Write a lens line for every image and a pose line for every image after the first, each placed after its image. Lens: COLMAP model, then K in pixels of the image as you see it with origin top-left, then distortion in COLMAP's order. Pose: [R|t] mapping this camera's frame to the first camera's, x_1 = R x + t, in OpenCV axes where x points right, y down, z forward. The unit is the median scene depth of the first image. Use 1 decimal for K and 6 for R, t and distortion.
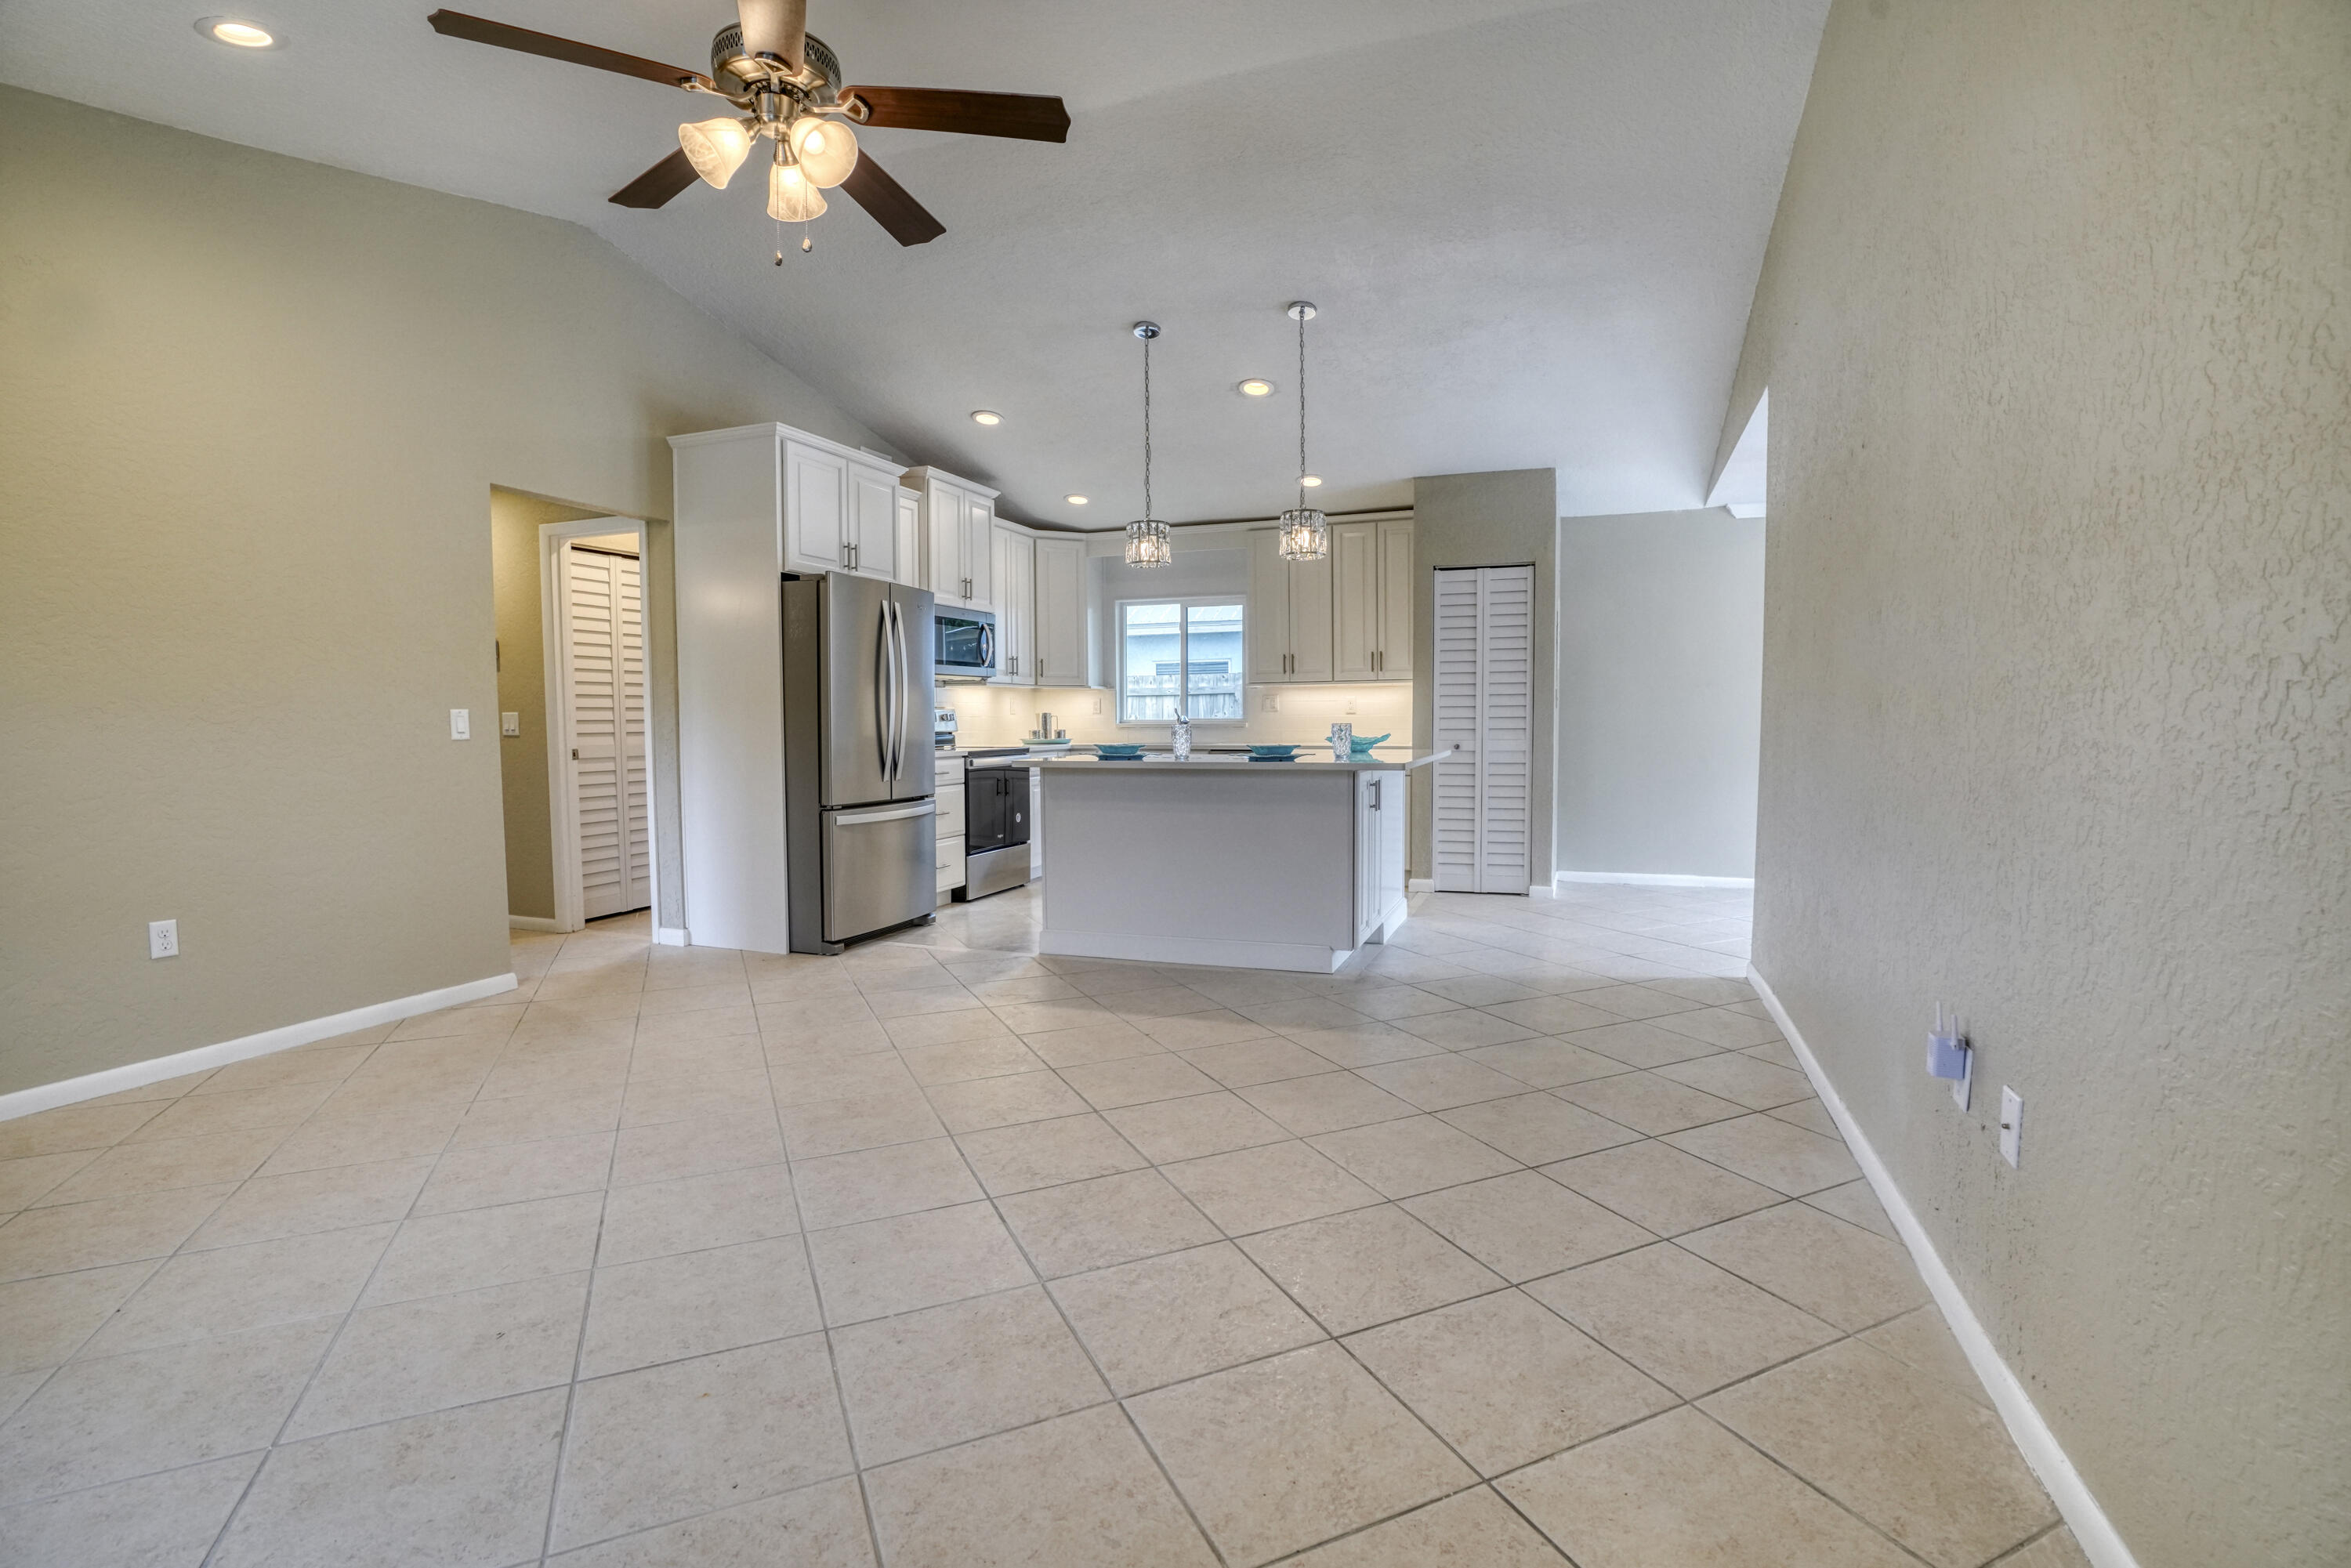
lens RADIAL K [[1103.4, 0, 1175.5], [0, 1103.4, 784.0], [0, 0, 1]] dist [-0.071274, 0.027313]
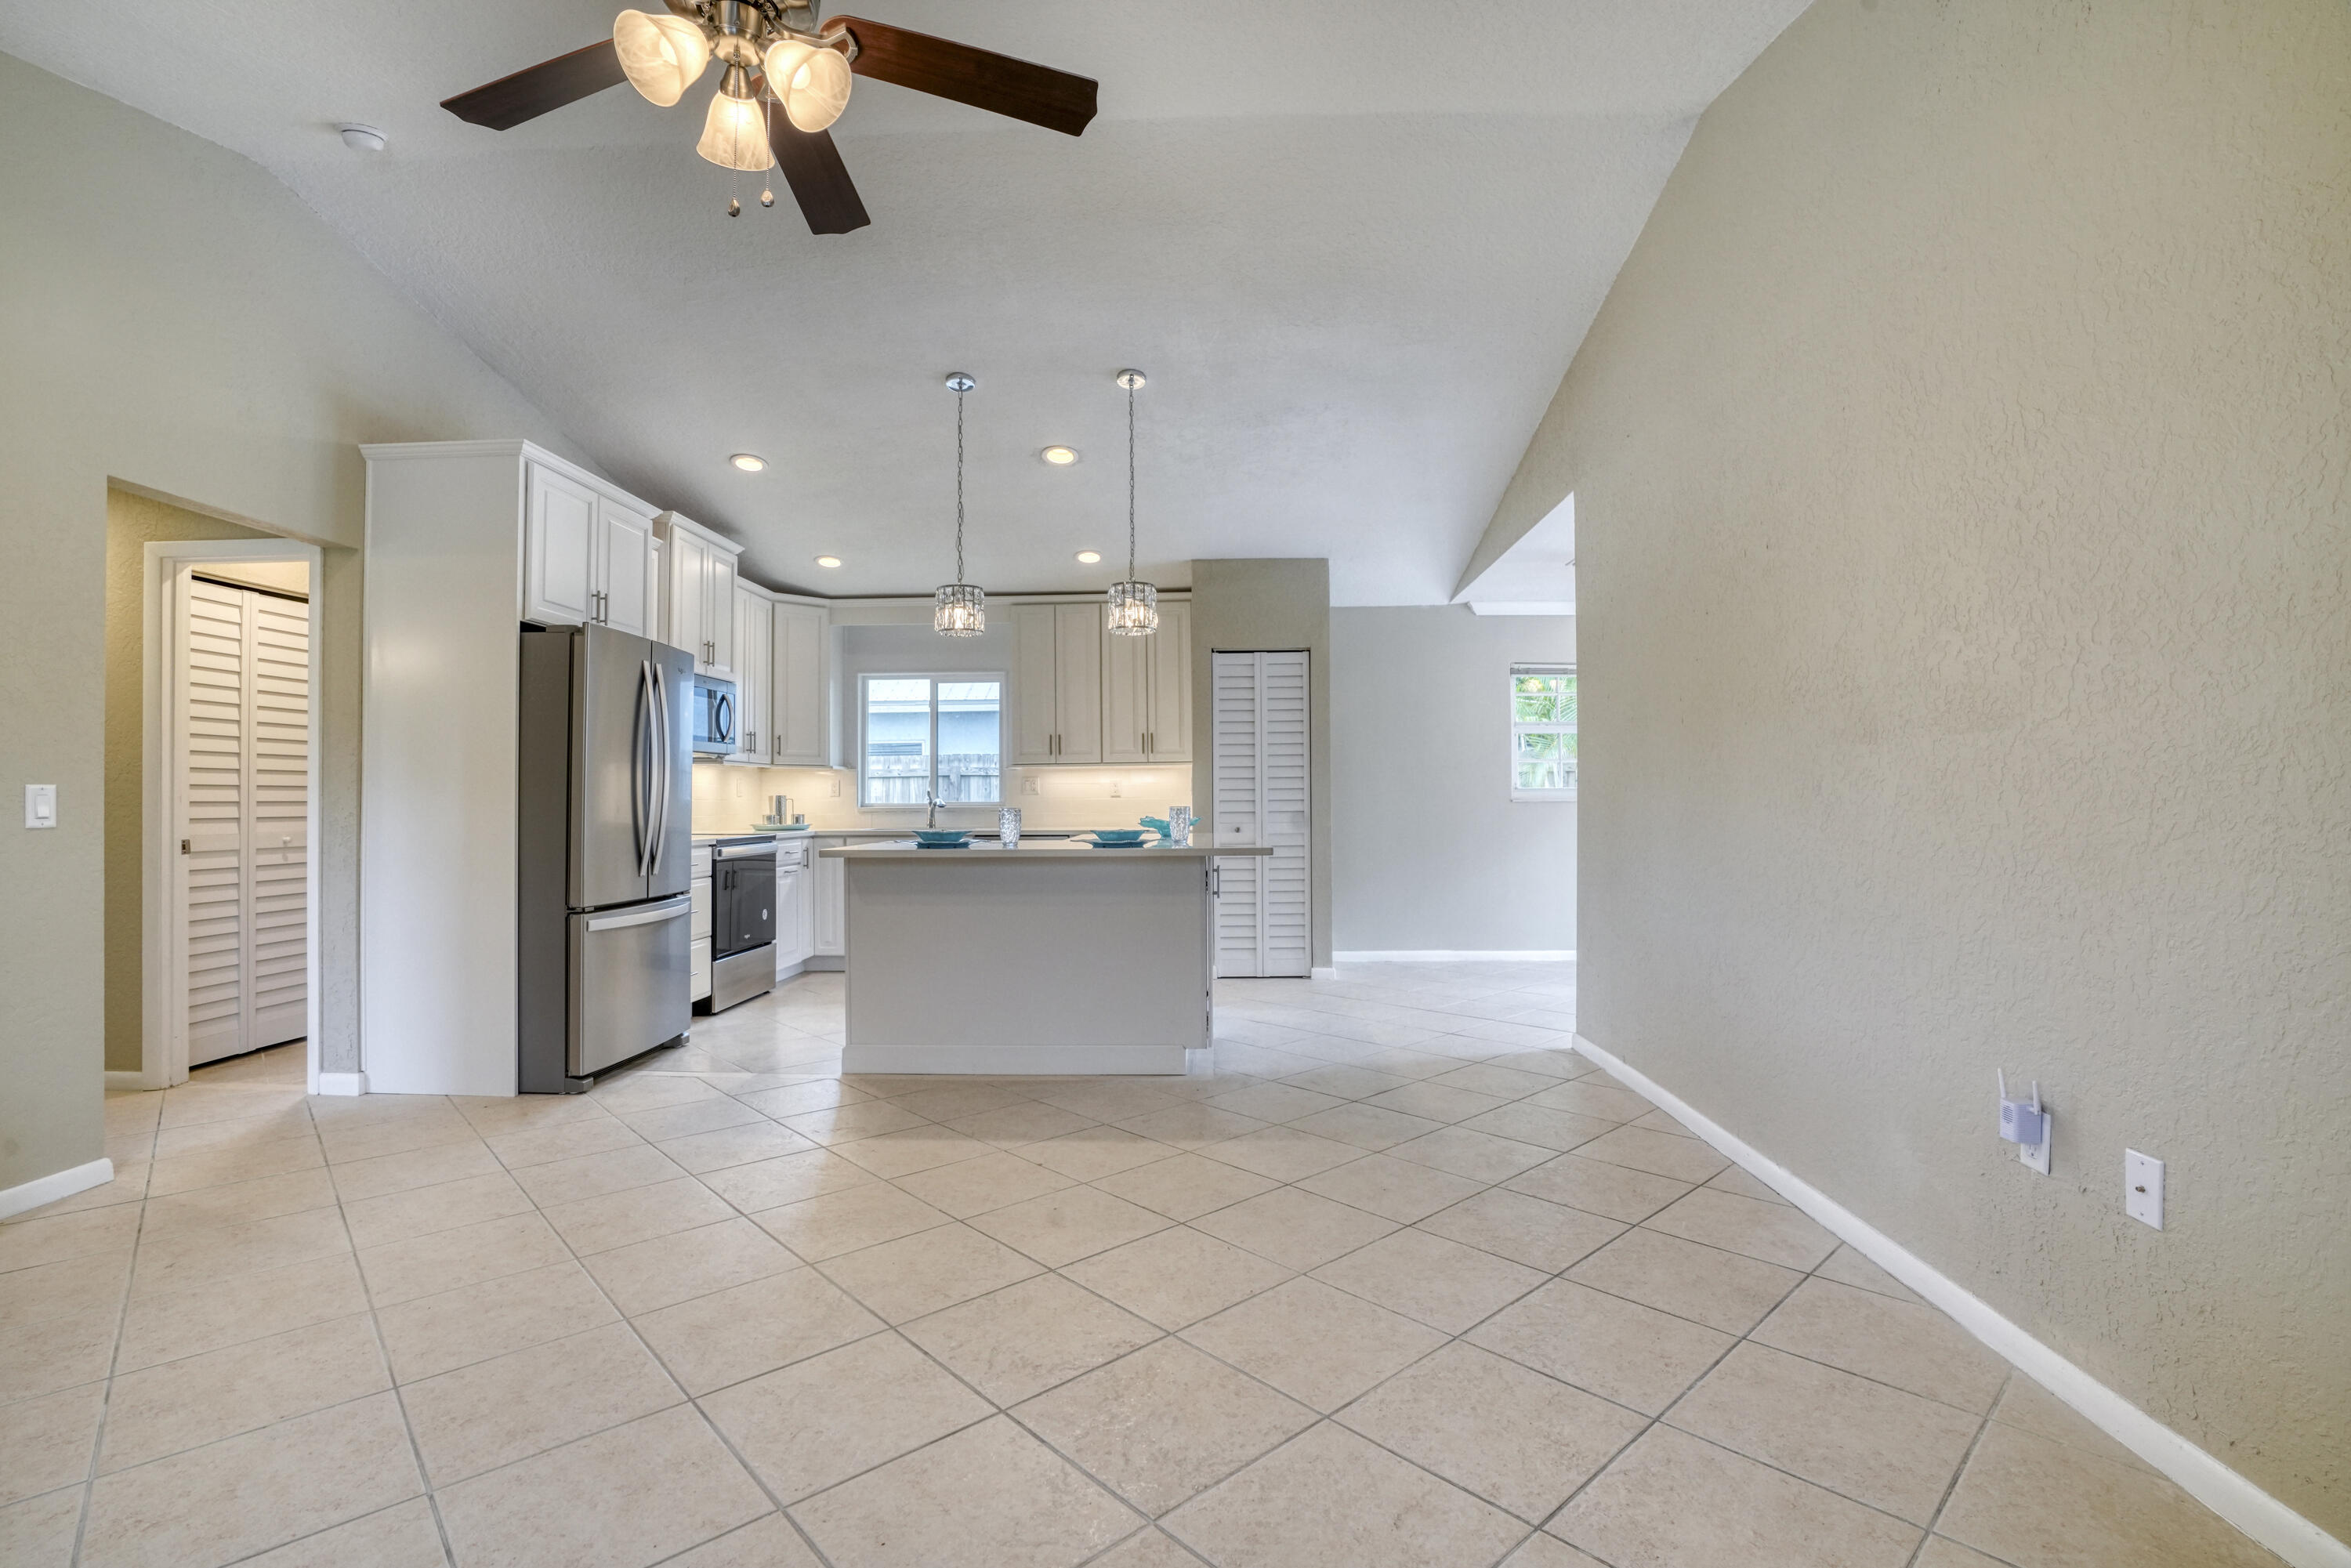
lens RADIAL K [[1103.4, 0, 1175.5], [0, 1103.4, 784.0], [0, 0, 1]] dist [-0.071274, 0.027313]
pose [[0.950643, 0.005011, 0.310246, -0.134584], [0.018539, 0.997166, -0.072913, -0.004642], [-0.309732, 0.075066, 0.947856, 0.088128]]
